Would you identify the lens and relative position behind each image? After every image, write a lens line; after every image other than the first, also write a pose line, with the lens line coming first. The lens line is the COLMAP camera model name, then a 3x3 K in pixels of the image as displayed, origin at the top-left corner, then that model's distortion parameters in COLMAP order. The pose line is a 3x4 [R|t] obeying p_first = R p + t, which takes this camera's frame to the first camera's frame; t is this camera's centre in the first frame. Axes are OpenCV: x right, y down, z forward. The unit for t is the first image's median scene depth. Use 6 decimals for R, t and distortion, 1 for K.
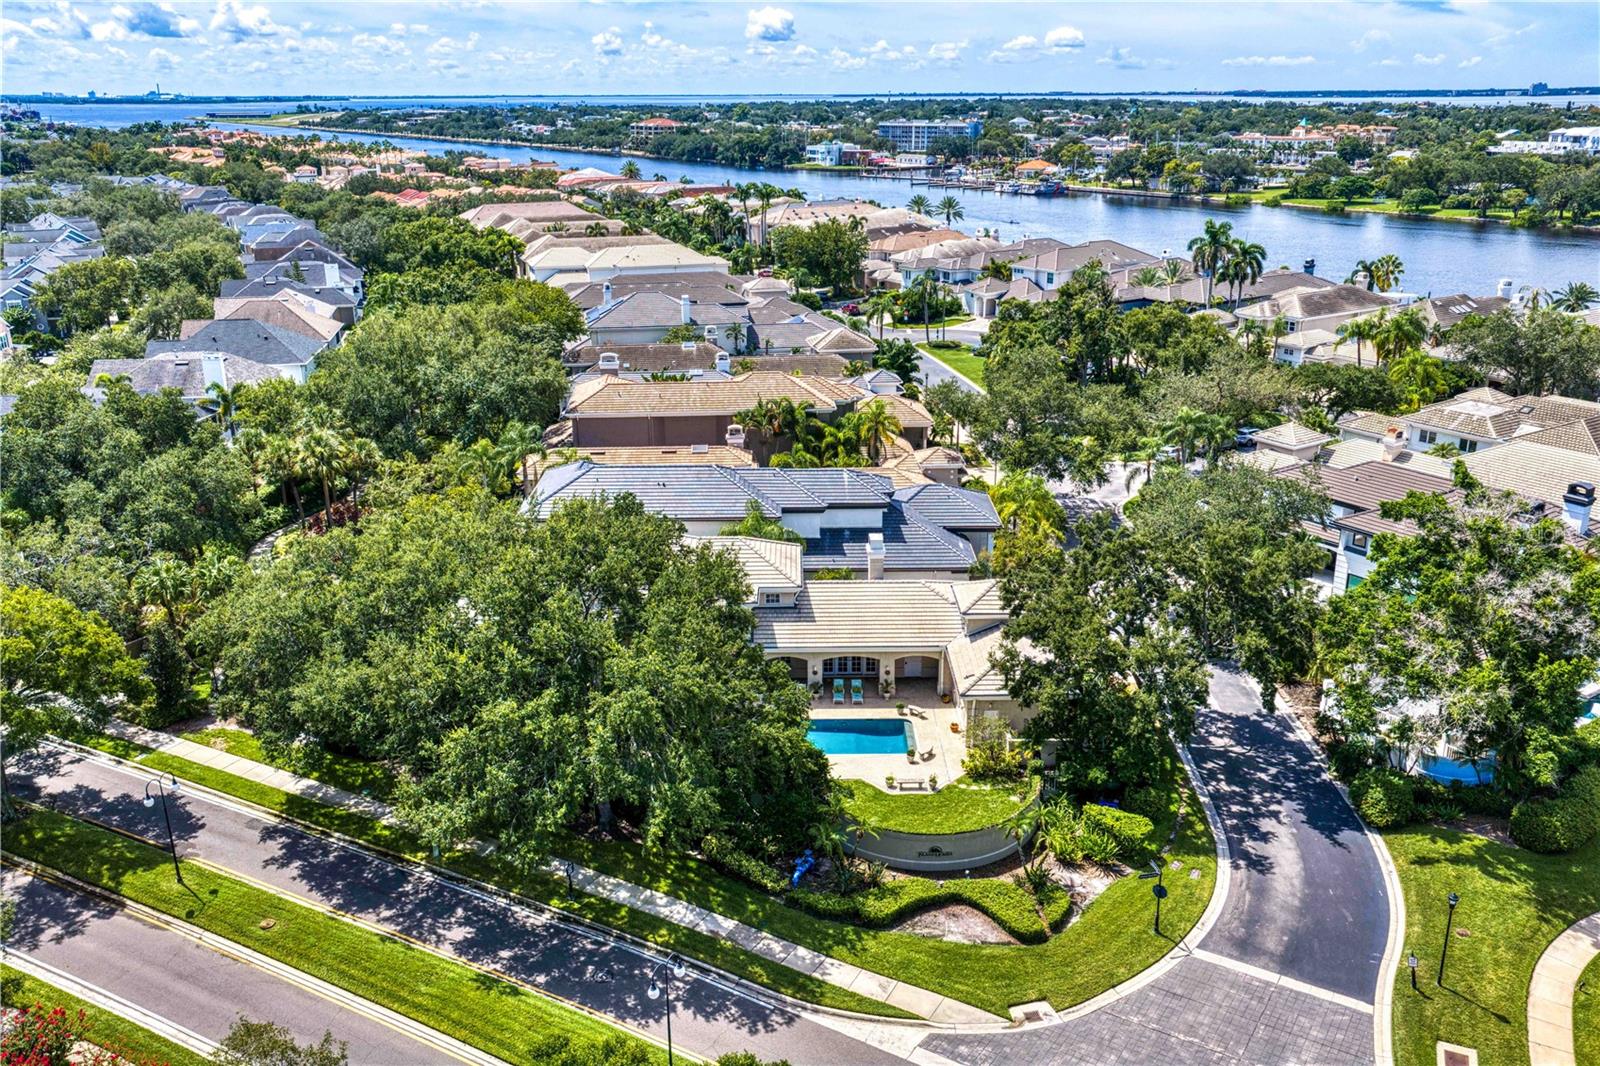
lens RADIAL K [[1291.8, 0, 802.7], [0, 1291.8, 561.6], [0, 0, 1]] dist [0.006107, -0.003181]
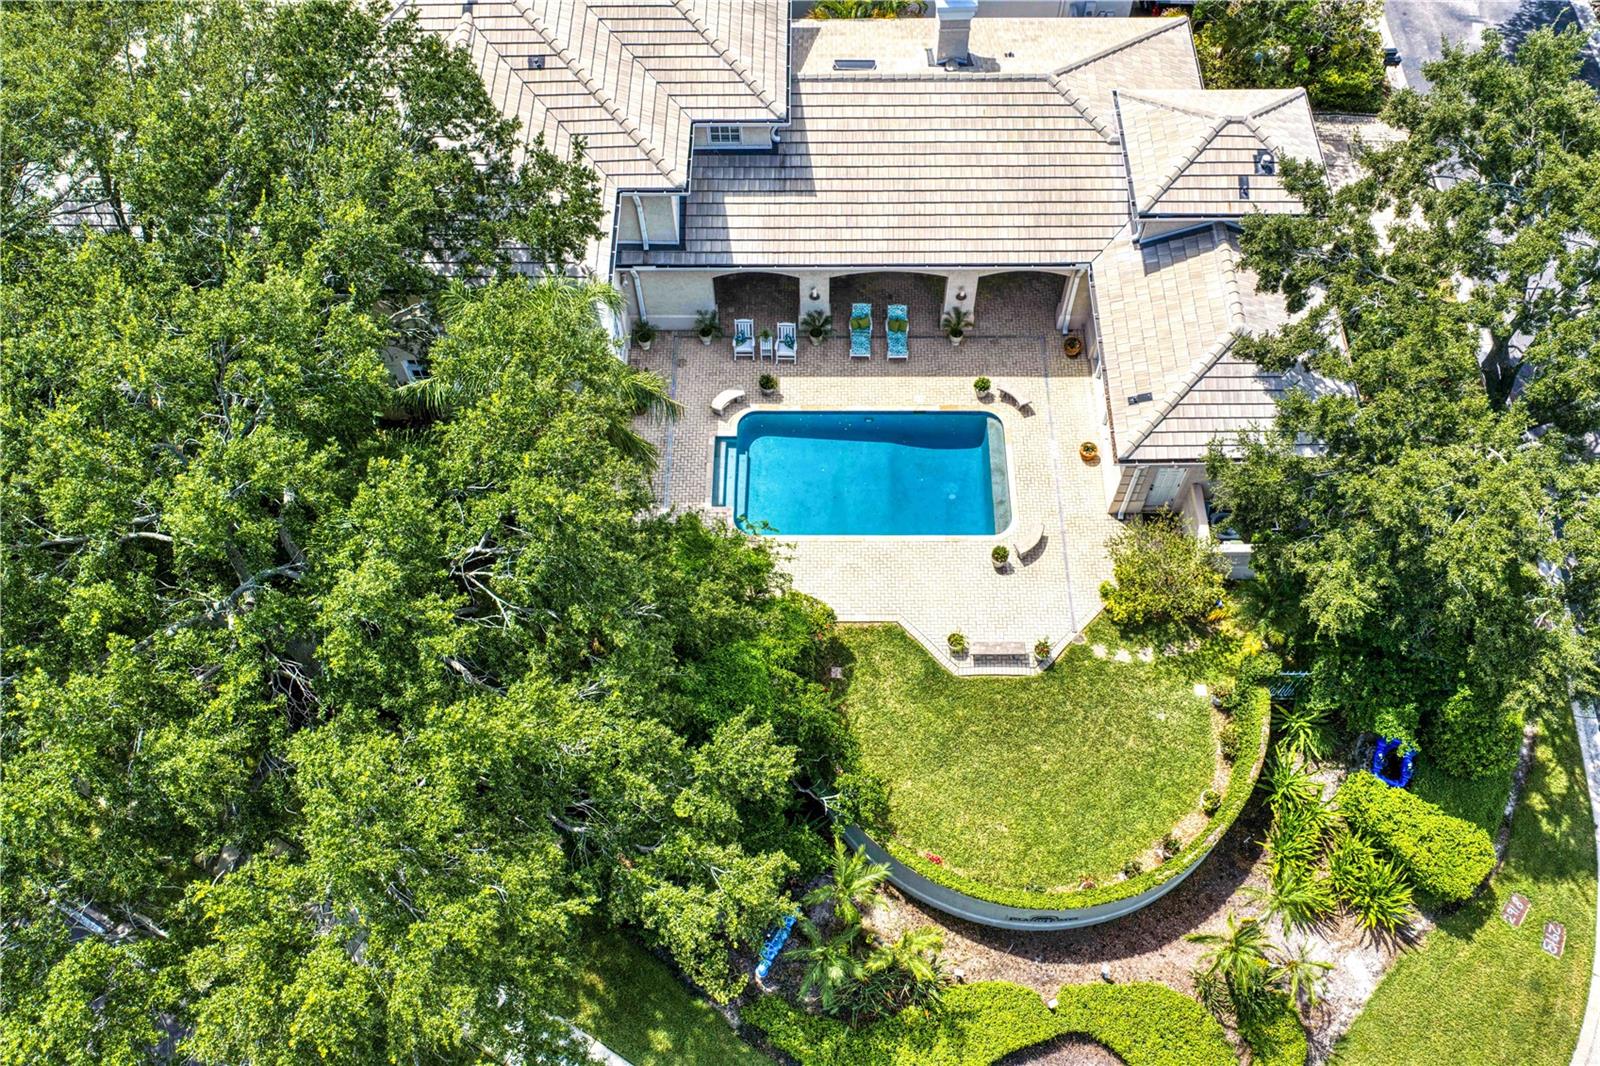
lens RADIAL K [[1291.8, 0, 802.7], [0, 1291.8, 561.6], [0, 0, 1]] dist [0.006107, -0.003181]
pose [[0.999872, 0.010919, -0.011702, 0.013654], [-0.000804, 0.764467, 0.644663, -0.178038], [0.015985, -0.644571, 0.764377, 0.637662]]
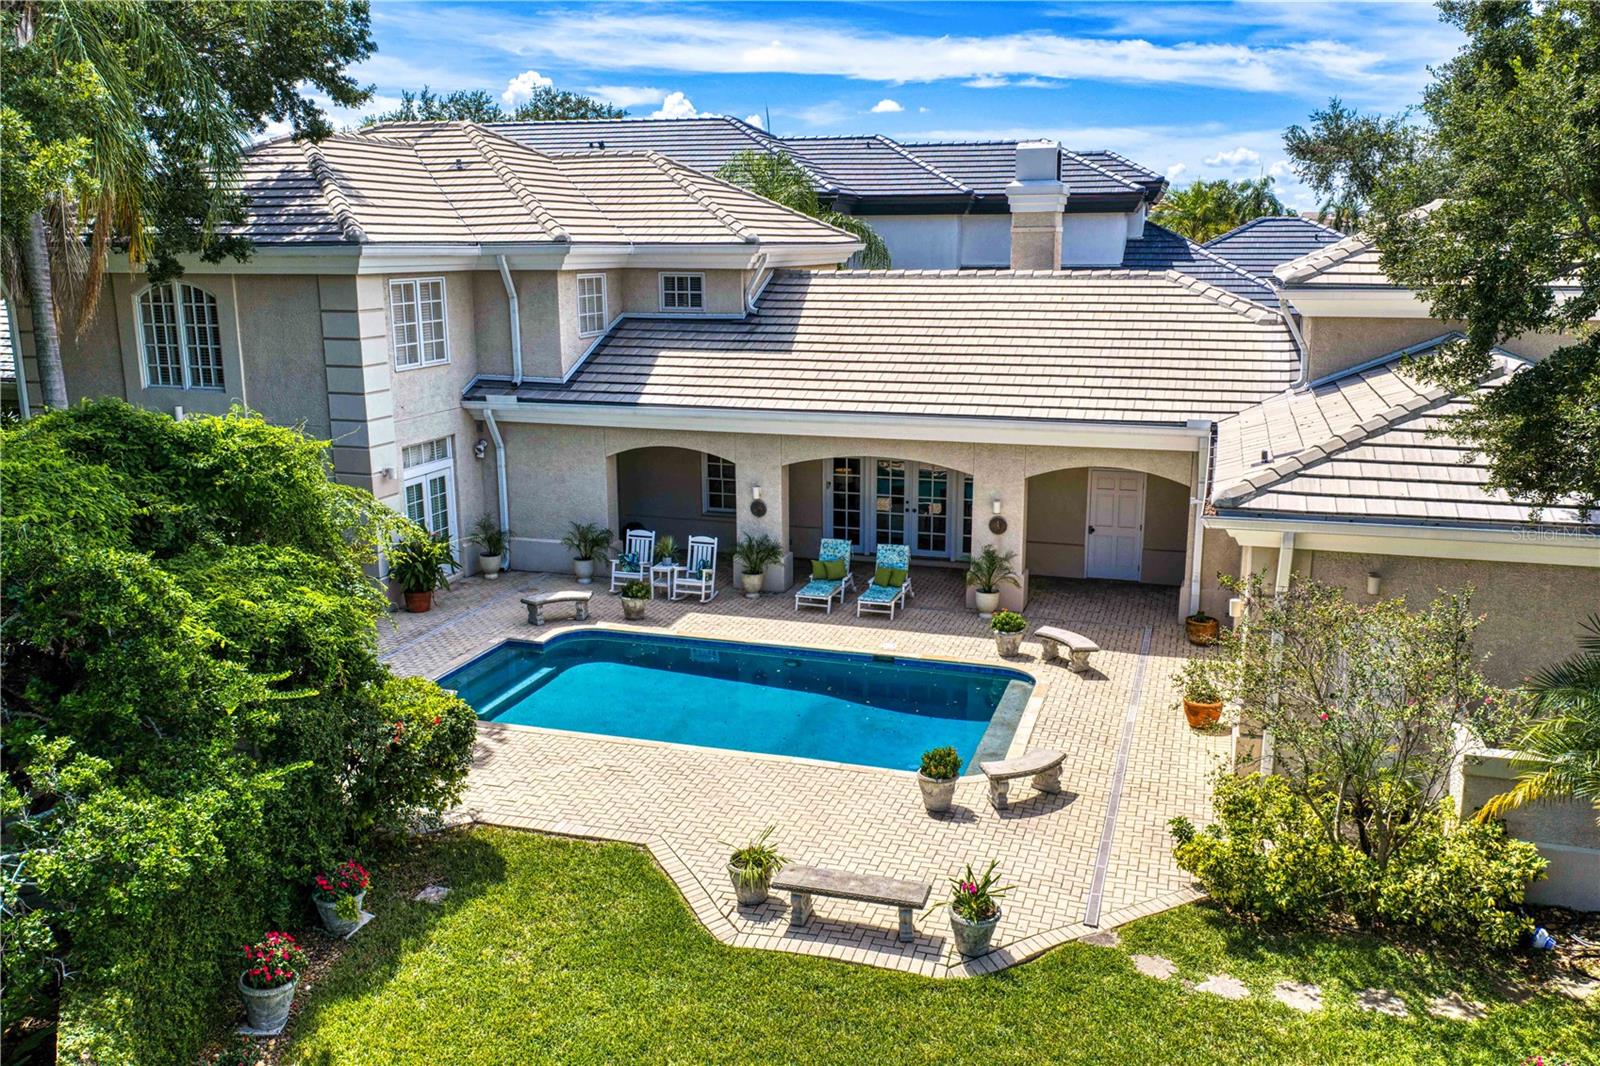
lens RADIAL K [[1291.8, 0, 802.7], [0, 1291.8, 561.6], [0, 0, 1]] dist [0.006107, -0.003181]
pose [[0.950566, 0.075475, -0.301211, 0.127537], [-0.105387, 0.990851, -0.084304, 0.140886], [0.292093, 0.111880, 0.949824, 0.822177]]
